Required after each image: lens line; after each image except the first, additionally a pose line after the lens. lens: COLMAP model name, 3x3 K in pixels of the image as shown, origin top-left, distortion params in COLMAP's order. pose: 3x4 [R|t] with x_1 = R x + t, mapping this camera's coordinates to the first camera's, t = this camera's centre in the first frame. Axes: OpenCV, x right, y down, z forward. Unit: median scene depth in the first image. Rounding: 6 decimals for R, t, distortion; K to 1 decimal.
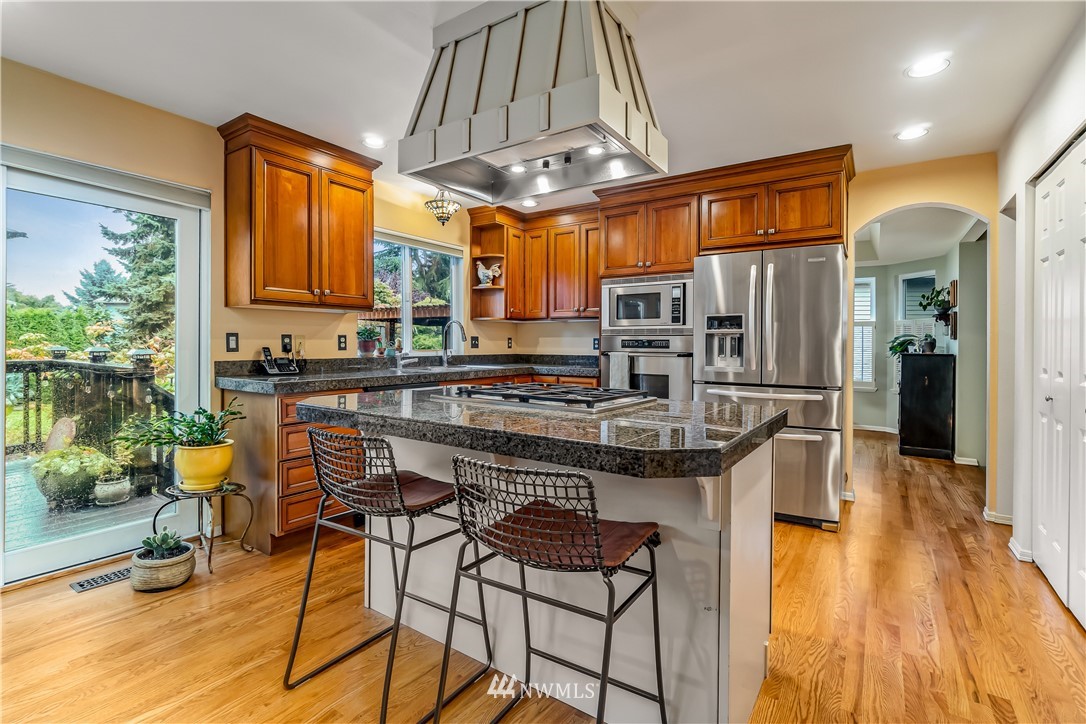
lens RADIAL K [[508.7, 0, 539.9], [0, 508.7, 347.3], [0, 0, 1]] dist [-0.002978, 0.000626]
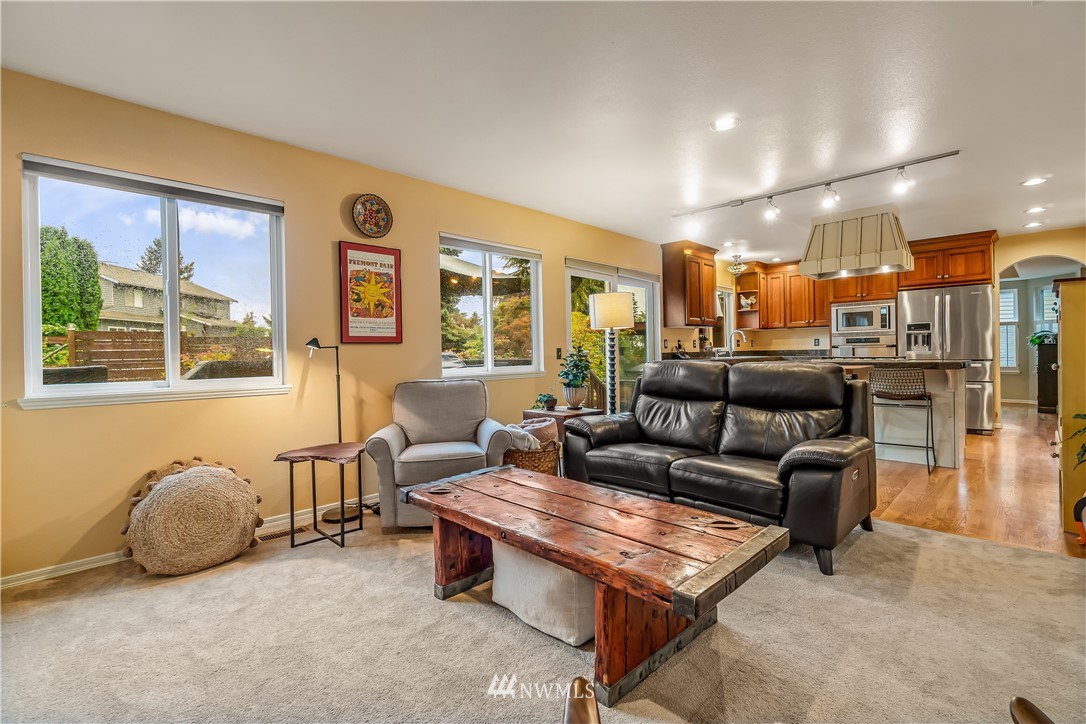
lens RADIAL K [[508.7, 0, 536.3], [0, 508.7, 357.8], [0, 0, 1]] dist [-0.002978, 0.000626]
pose [[0.982561, -0.020705, -0.184786, -0.586321], [0.021385, 0.999770, 0.001688, 0.025783], [0.184708, -0.005610, 0.982777, -0.945867]]
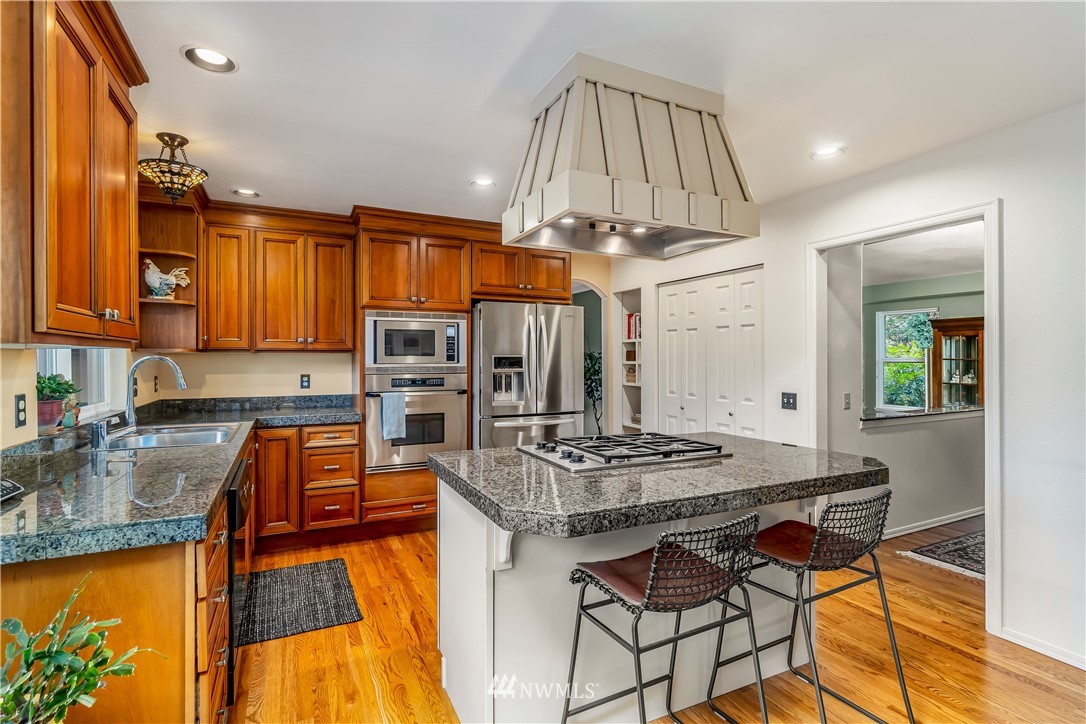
lens RADIAL K [[508.7, 0, 538.9], [0, 508.7, 358.5], [0, 0, 1]] dist [-0.002978, 0.000626]
pose [[0.490689, -0.007216, 0.871305, -0.527347], [0.008414, 0.999958, 0.003543, -0.054480], [-0.871294, 0.005593, 0.490729, 0.337406]]
